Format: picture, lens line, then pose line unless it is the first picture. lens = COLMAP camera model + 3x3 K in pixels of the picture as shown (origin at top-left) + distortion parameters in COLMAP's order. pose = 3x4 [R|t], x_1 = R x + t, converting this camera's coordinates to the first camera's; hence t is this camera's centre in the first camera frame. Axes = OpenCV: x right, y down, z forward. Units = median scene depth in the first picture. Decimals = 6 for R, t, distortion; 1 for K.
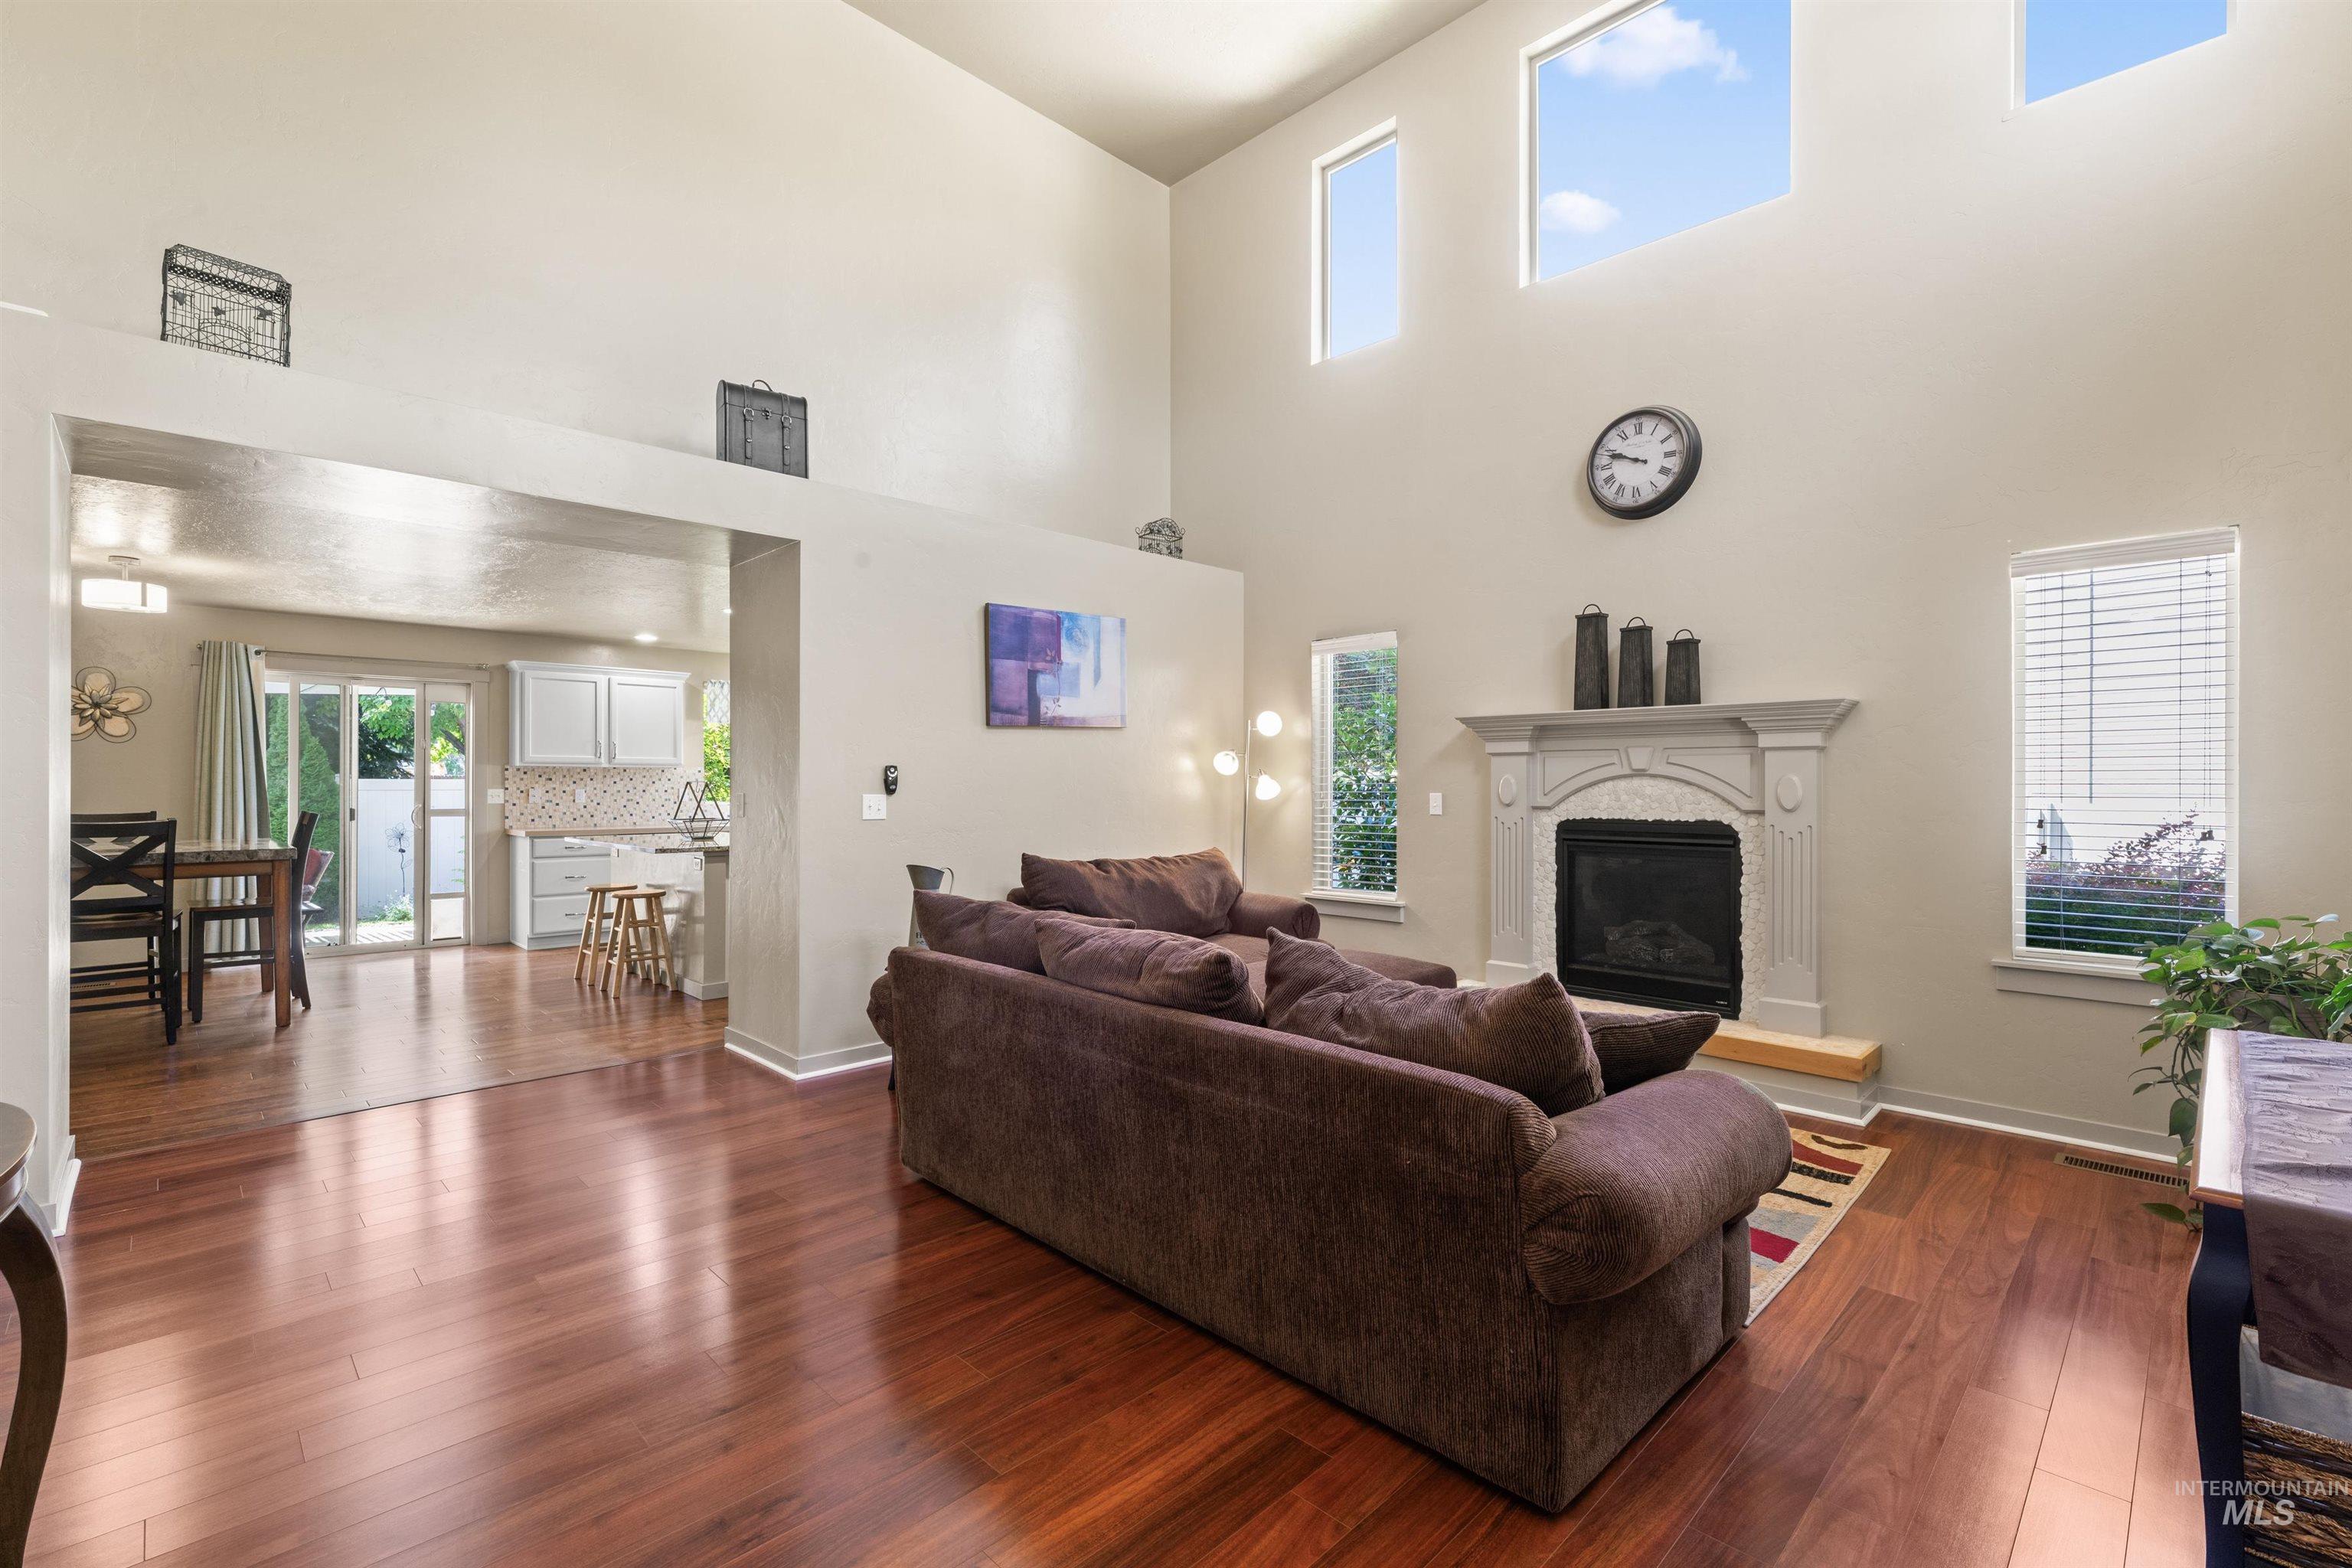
lens RADIAL K [[1023.1, 0, 1184.6], [0, 1023.1, 783.3], [0, 0, 1]] dist [-0.003480, -0.000141]
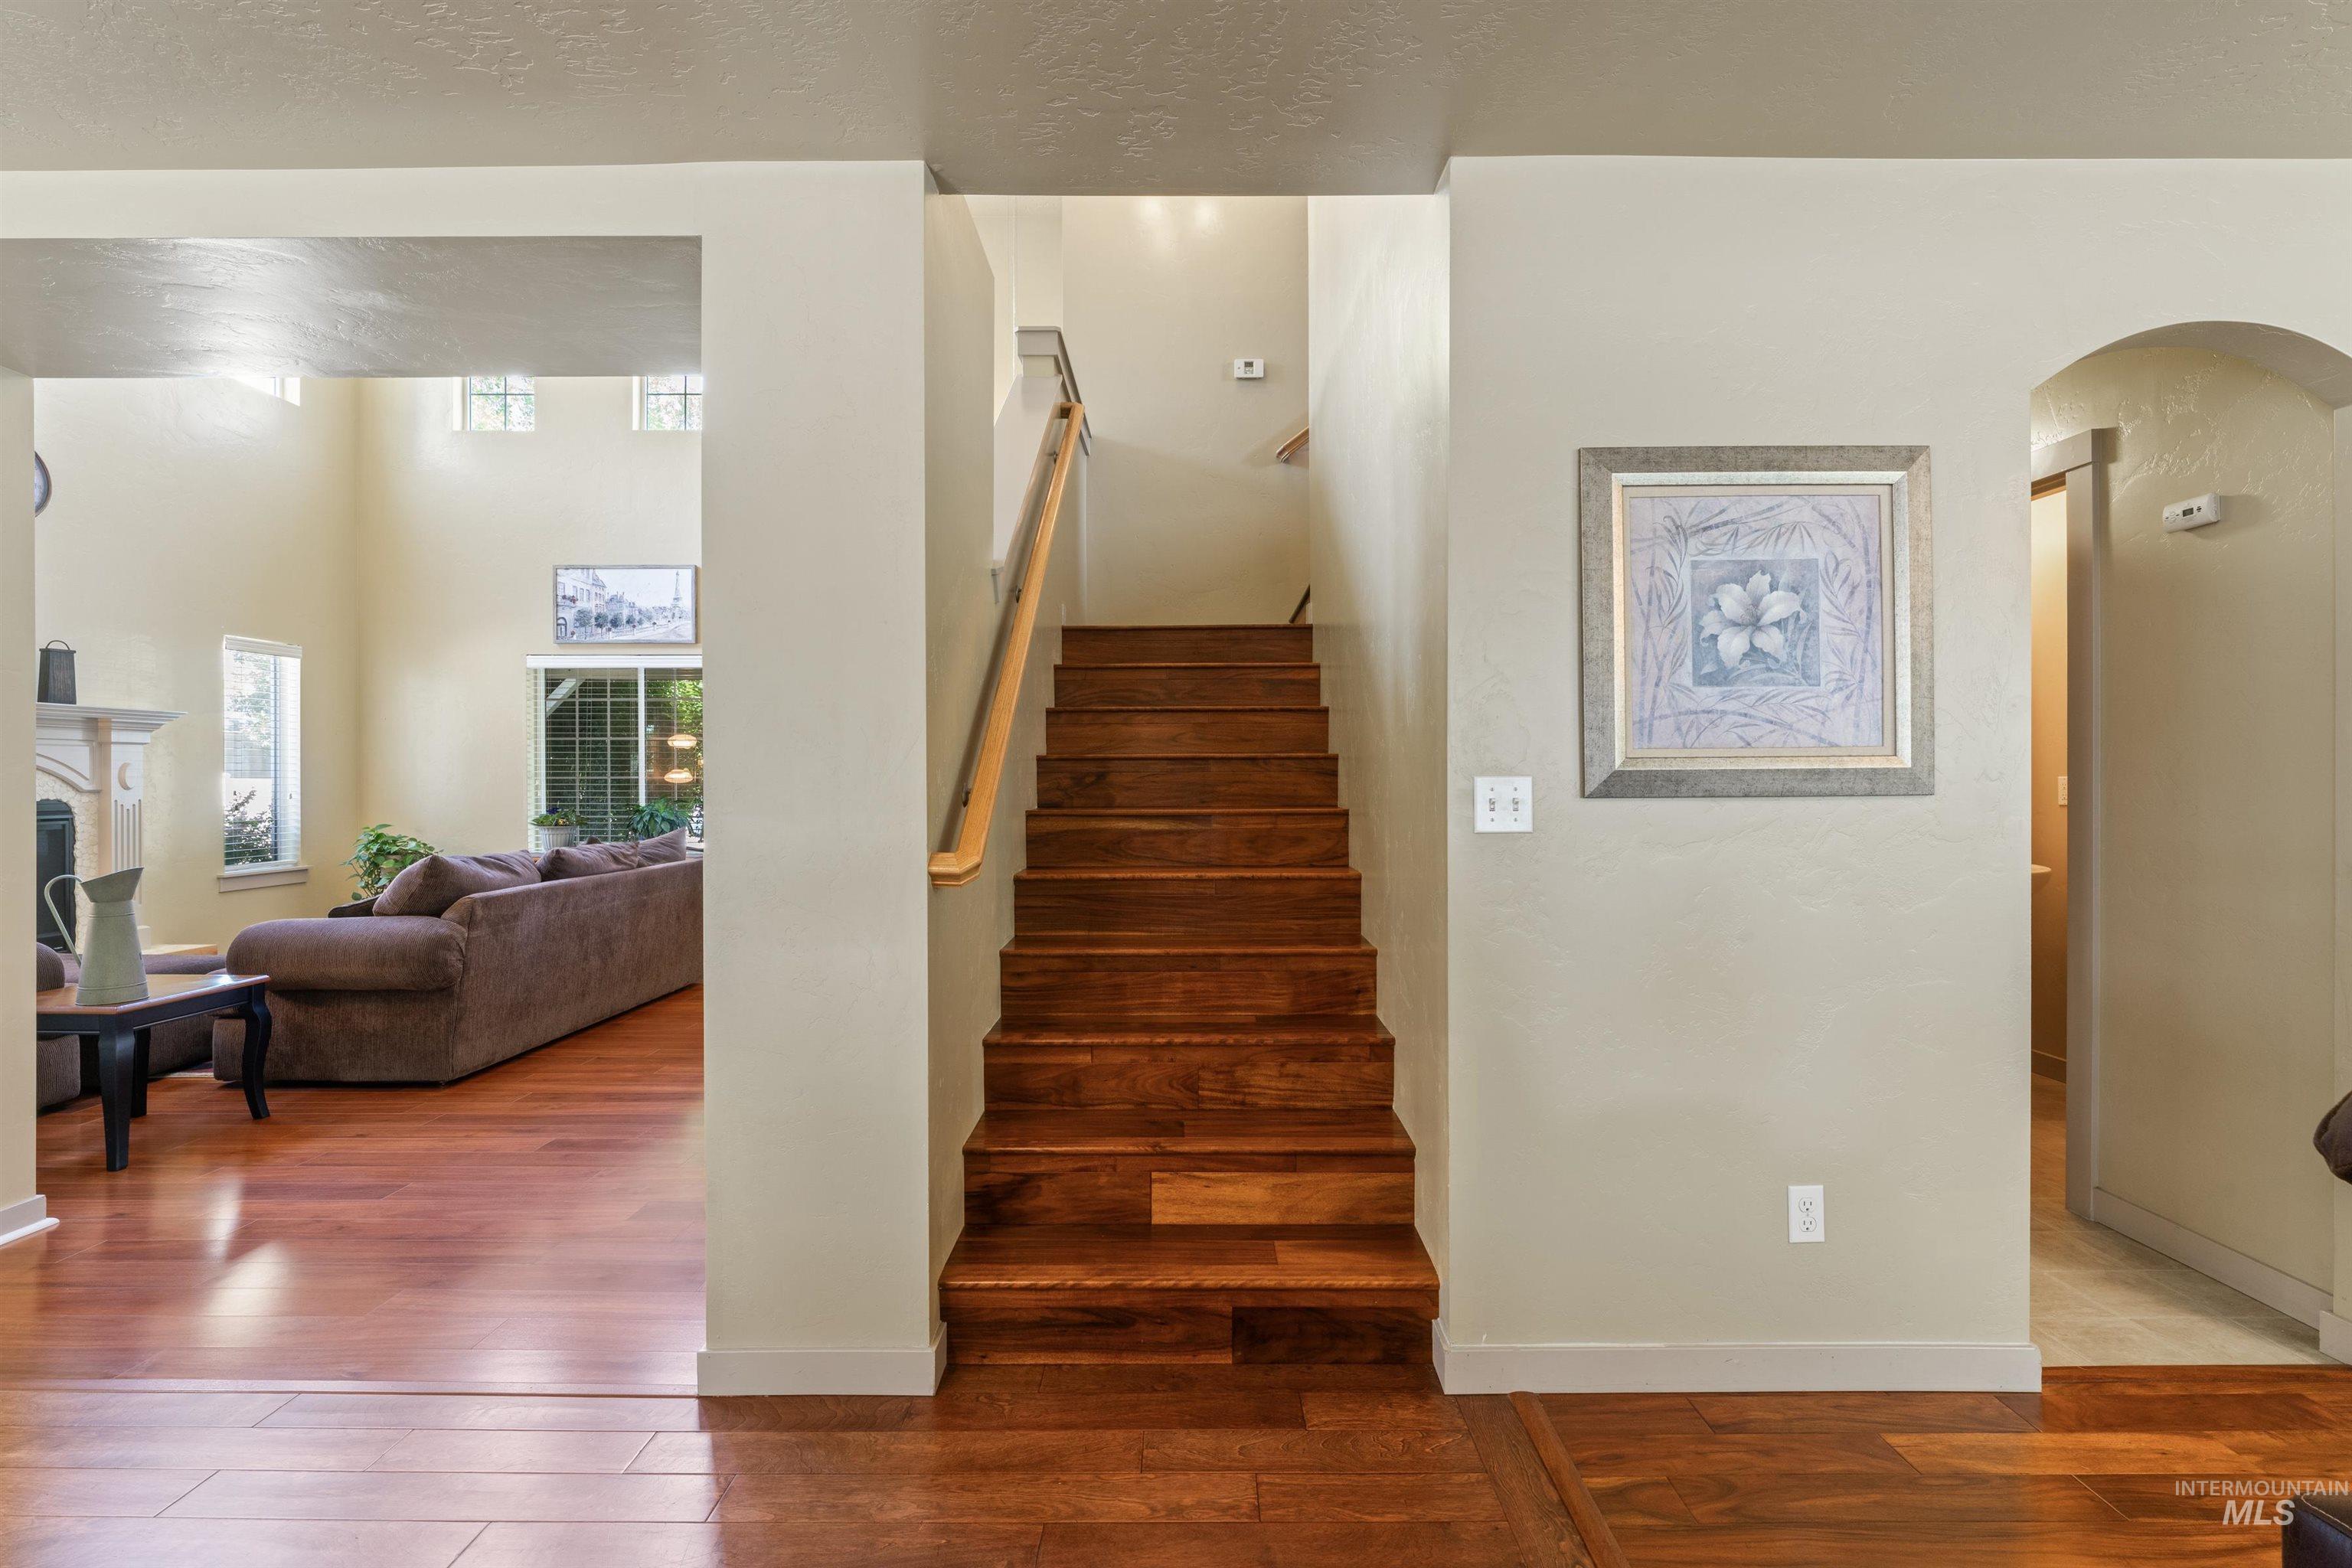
lens RADIAL K [[1061.4, 0, 1159.8], [0, 1061.4, 777.8], [0, 0, 1]] dist [0.009427, 0.000550]
pose [[-0.703964, -0.001218, 0.710235, -1.130785], [0.001277, 0.999995, 0.002982, 0.007278], [-0.710235, 0.003006, -0.703959, 0.827349]]
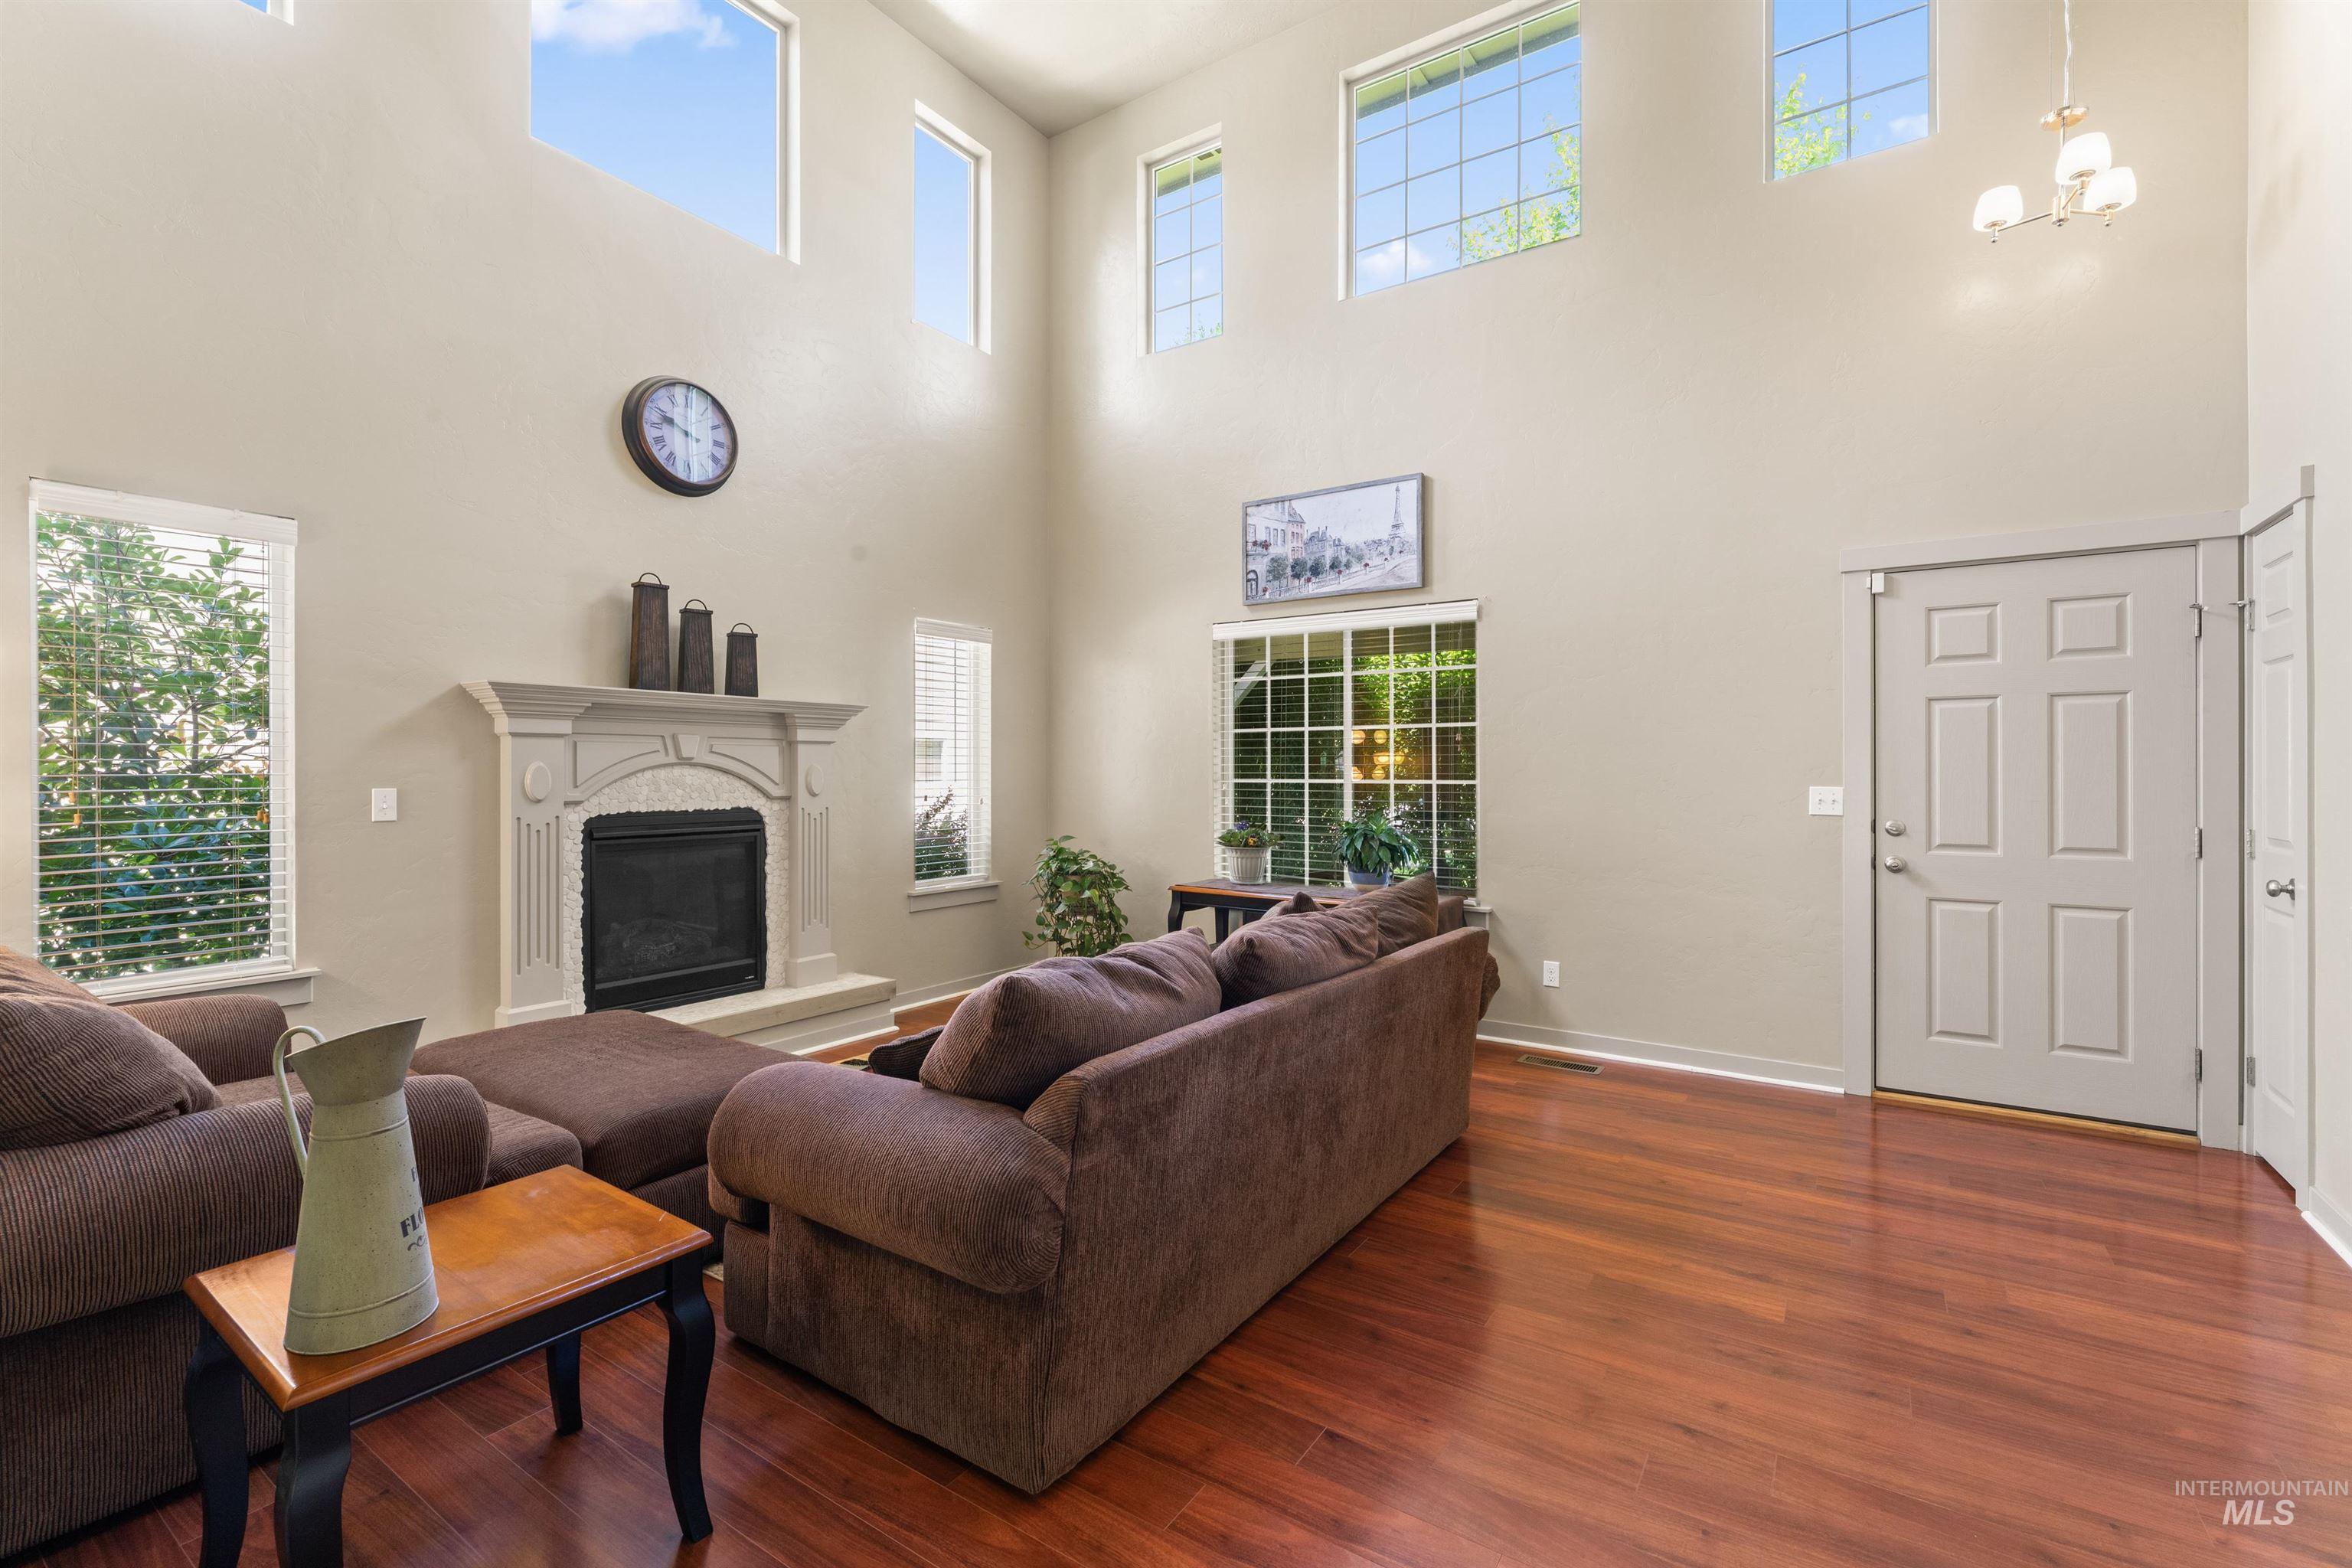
lens RADIAL K [[1023.1, 0, 1172.4], [0, 1023.1, 764.4], [0, 0, 1]] dist [-0.003480, -0.000141]
pose [[-0.194395, 0.005346, 0.980909, -0.519234], [0.000060, 0.999985, -0.005438, -0.001948], [-0.980923, -0.000998, -0.194392, 0.663124]]
